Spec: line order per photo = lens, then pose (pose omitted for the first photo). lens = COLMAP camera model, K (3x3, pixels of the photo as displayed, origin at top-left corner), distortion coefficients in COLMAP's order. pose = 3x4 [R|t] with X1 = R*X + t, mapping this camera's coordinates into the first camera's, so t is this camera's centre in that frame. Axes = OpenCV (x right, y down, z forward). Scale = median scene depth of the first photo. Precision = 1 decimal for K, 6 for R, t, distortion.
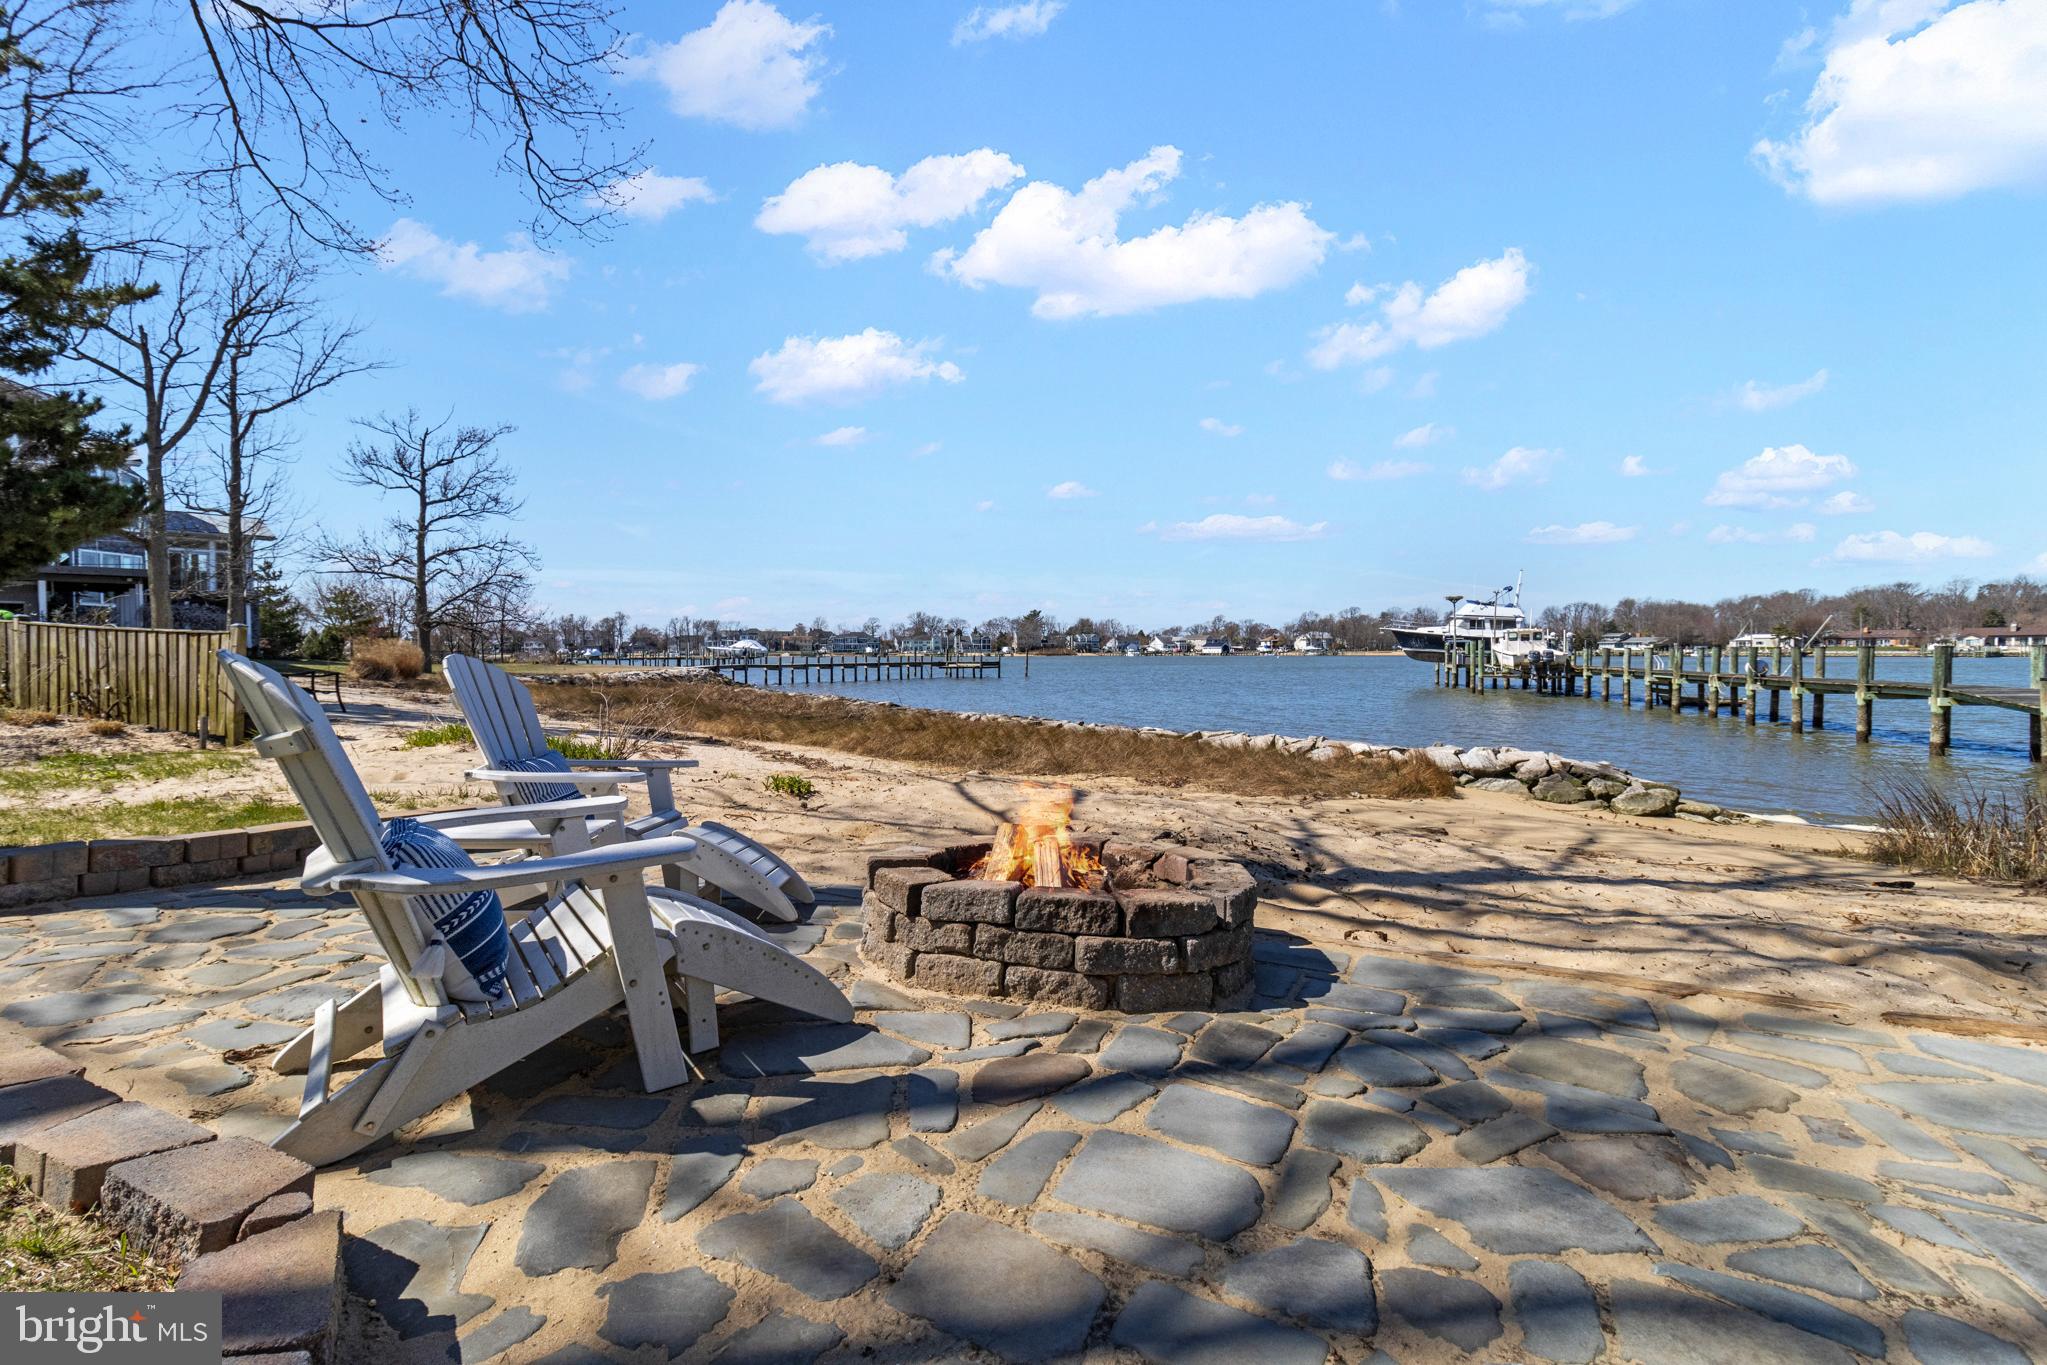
lens RADIAL K [[966.5, 0, 998.0], [0, 966.5, 652.3], [0, 0, 1]] dist [-0.000026, 0.000107]
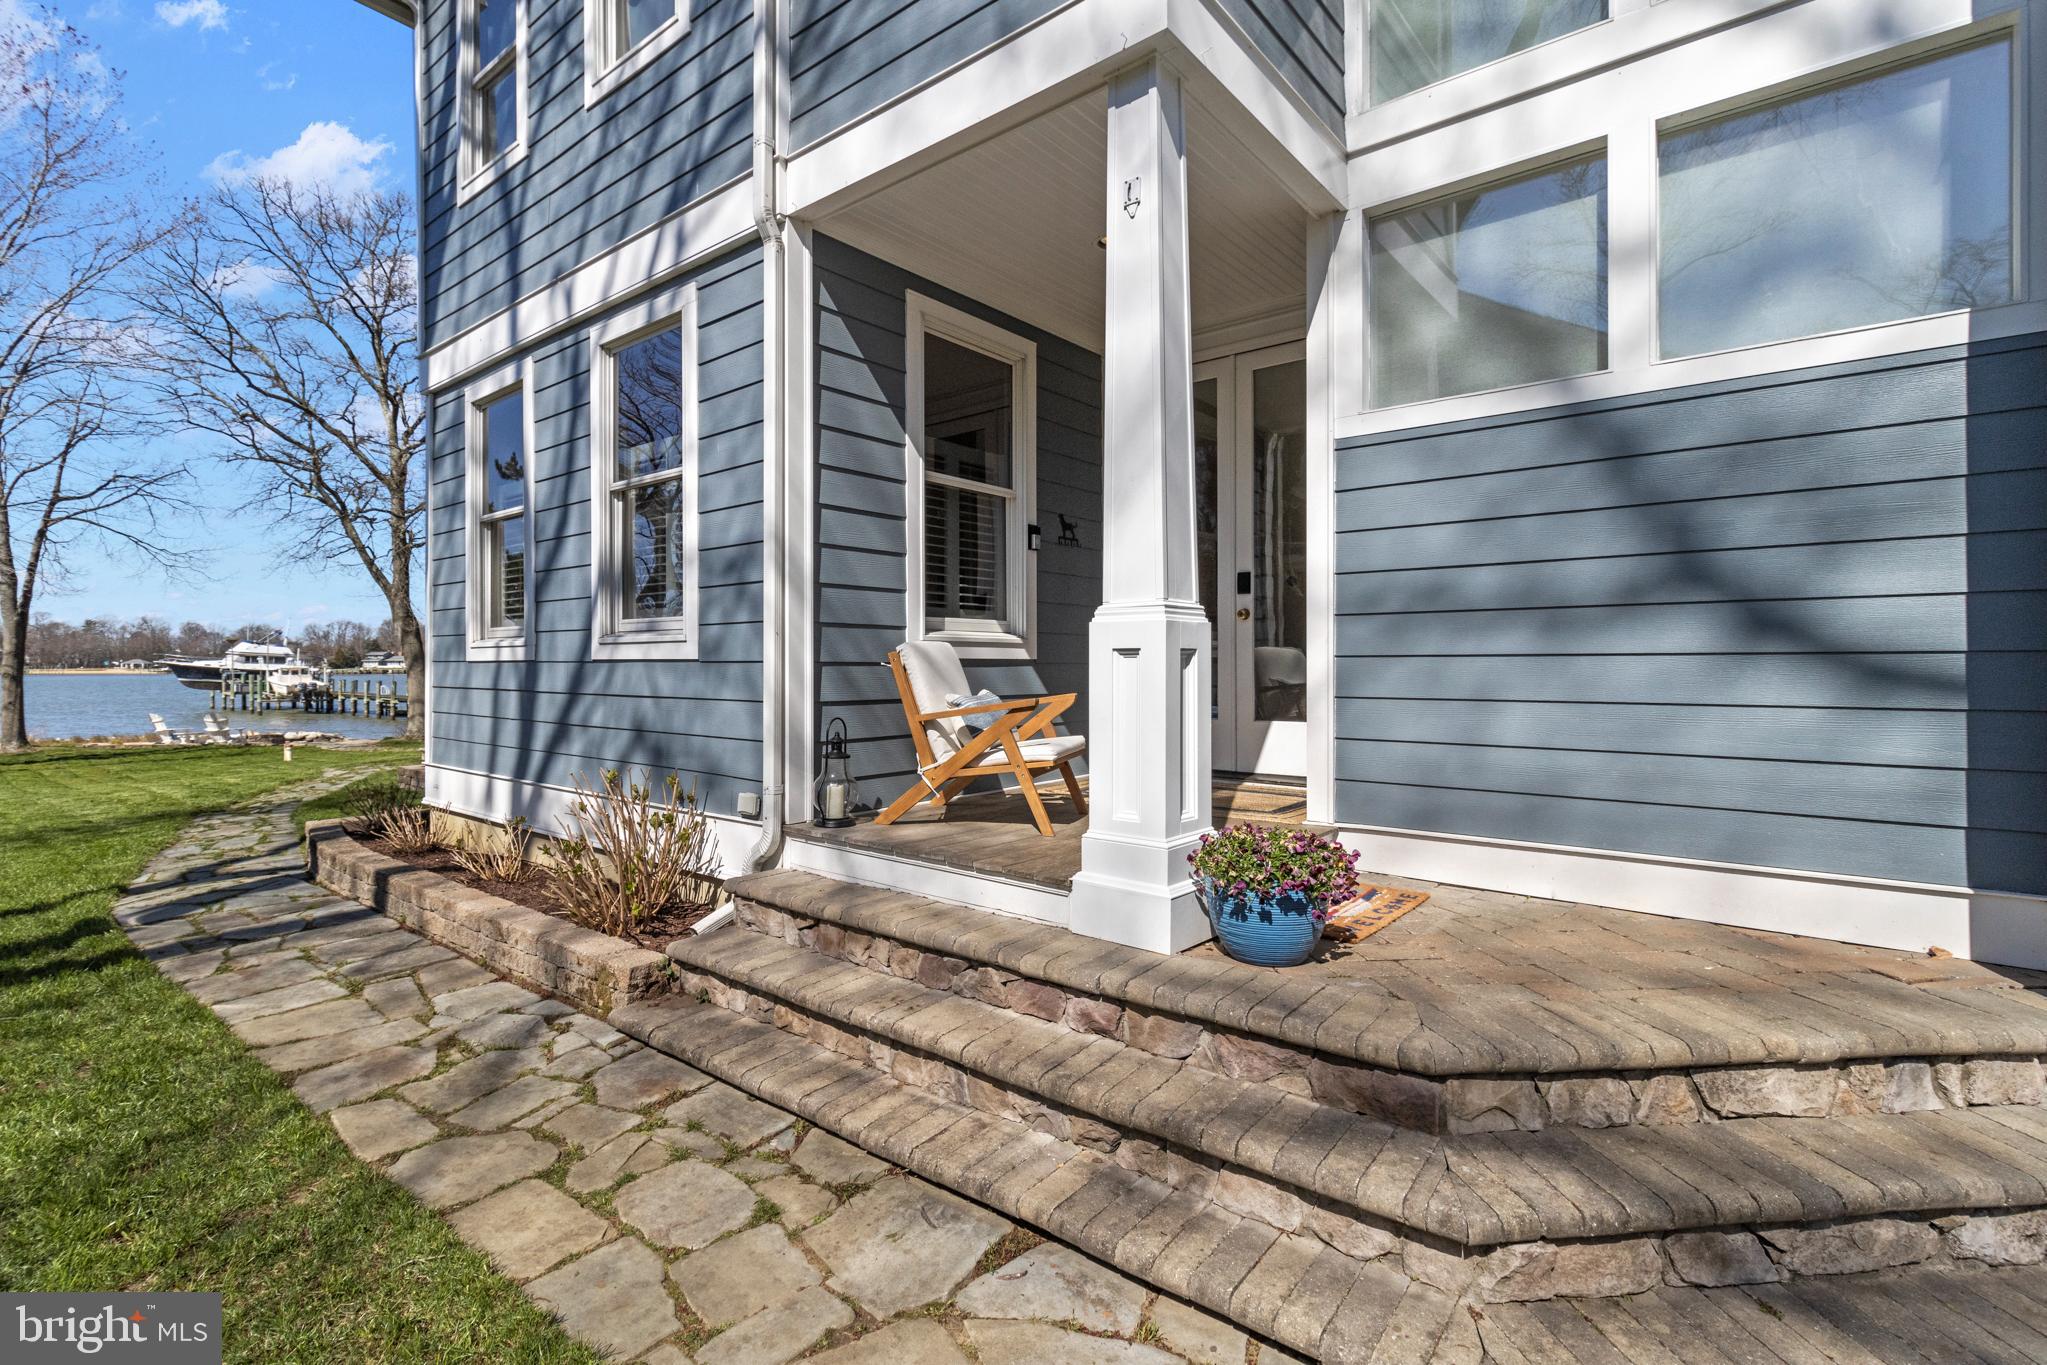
lens RADIAL K [[957.7, 0, 1001.0], [0, 957.7, 671.7], [0, 0, 1]] dist [0.002360, 0.000155]
pose [[0.415474, -0.003138, 0.909600, -0.281744], [-0.000261, 0.999994, 0.003569, -0.021163], [-0.909605, -0.001721, 0.415471, -0.486958]]
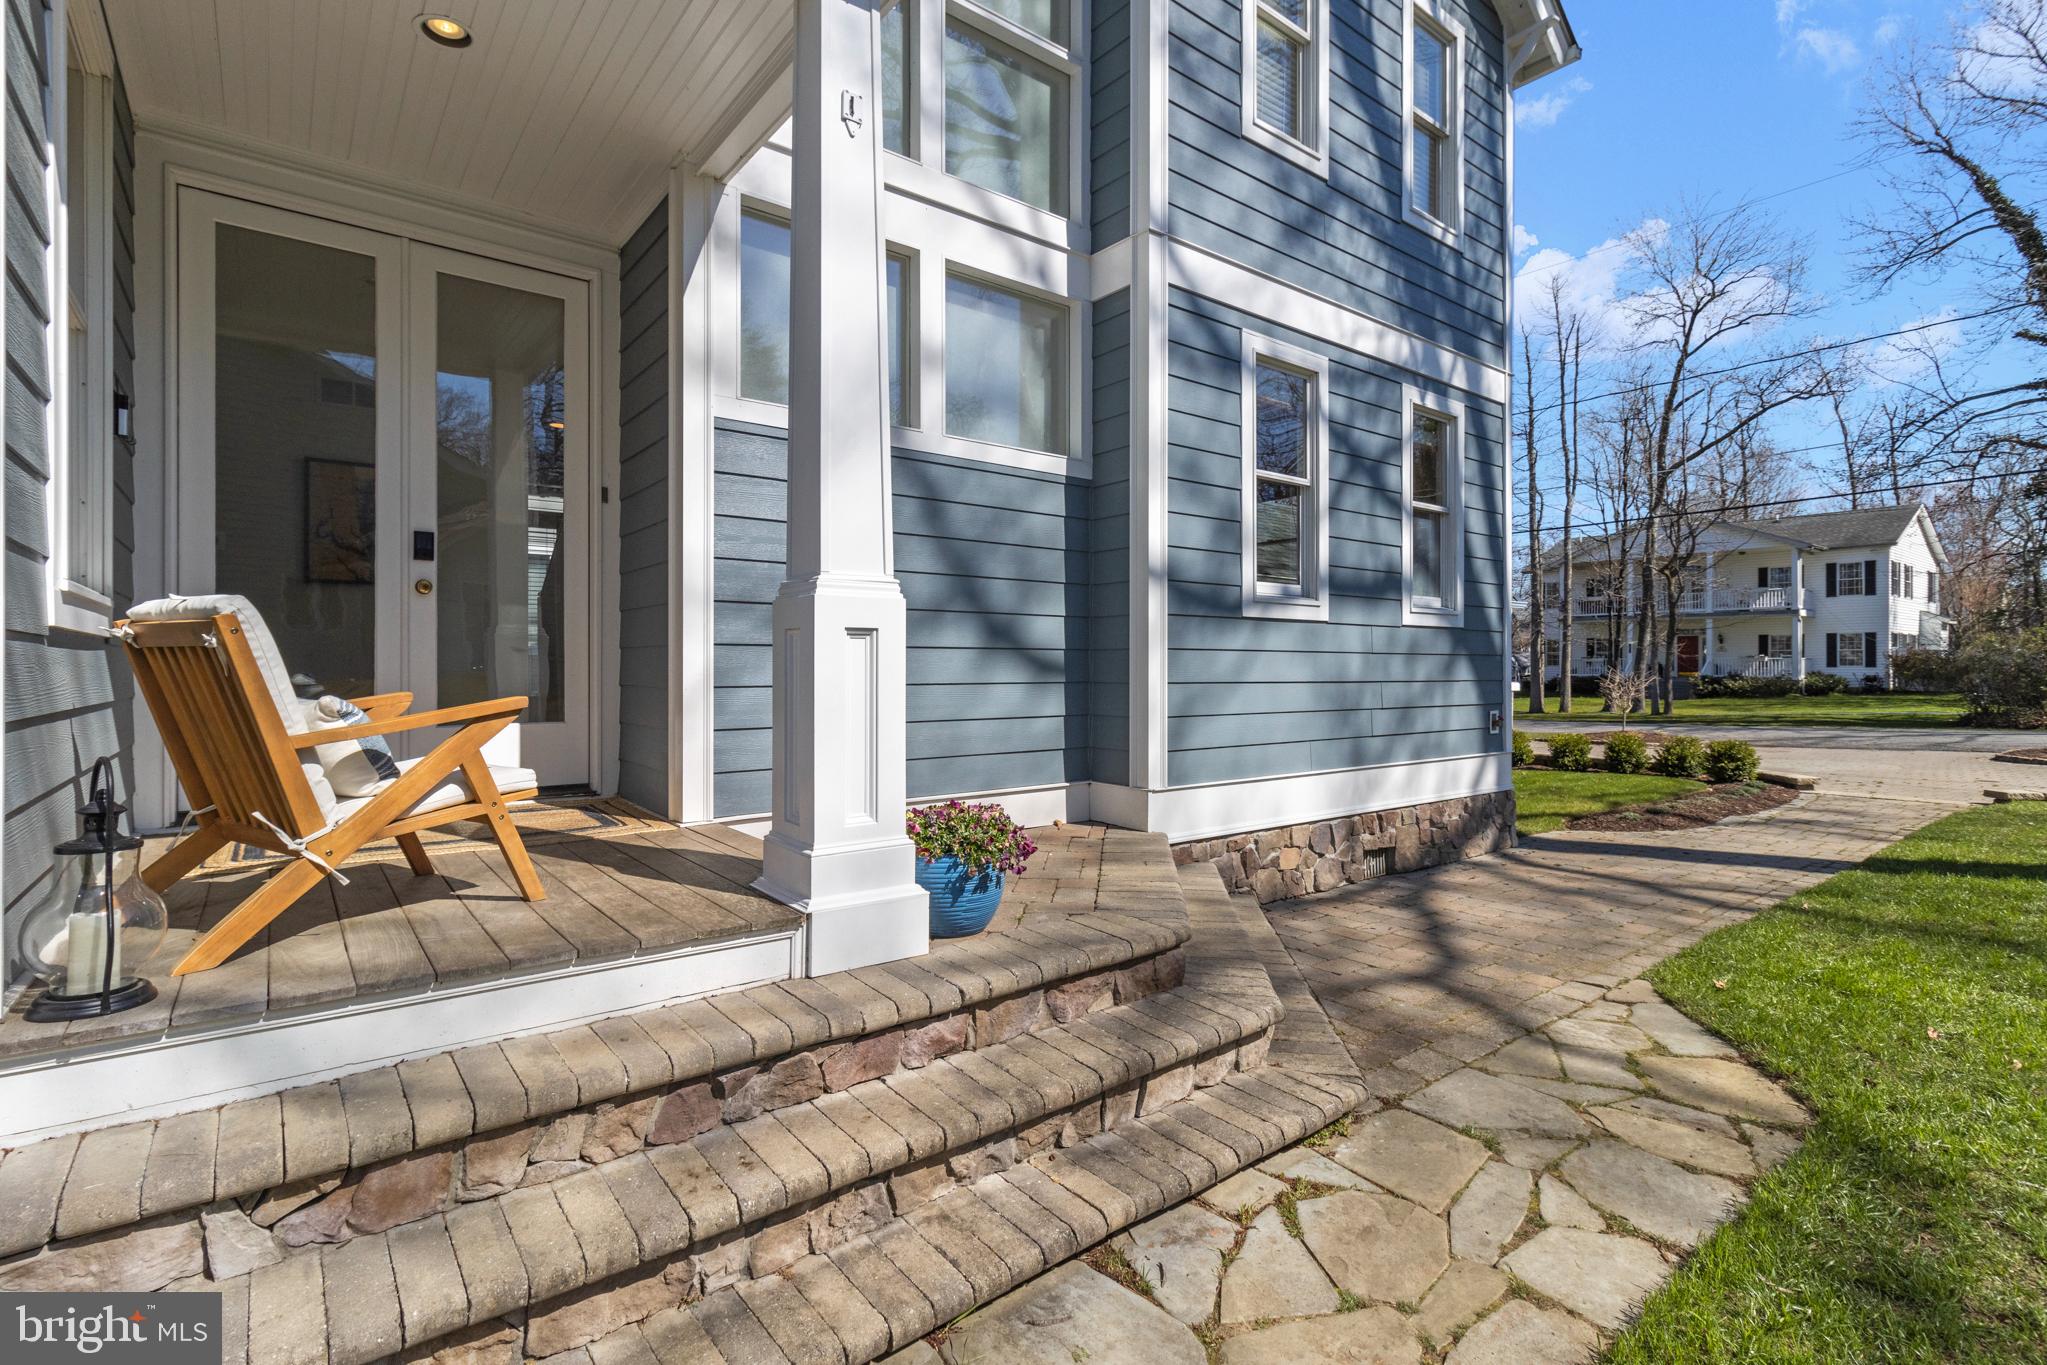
lens RADIAL K [[947.6, 0, 1028.0], [0, 947.6, 670.0], [0, 0, 1]] dist [0.003623, 0.000177]
pose [[-0.805953, 0.001765, 0.591977, -0.265510], [0.002707, 0.999996, 0.000704, -0.020292], [-0.591973, 0.002170, -0.805955, -0.442311]]
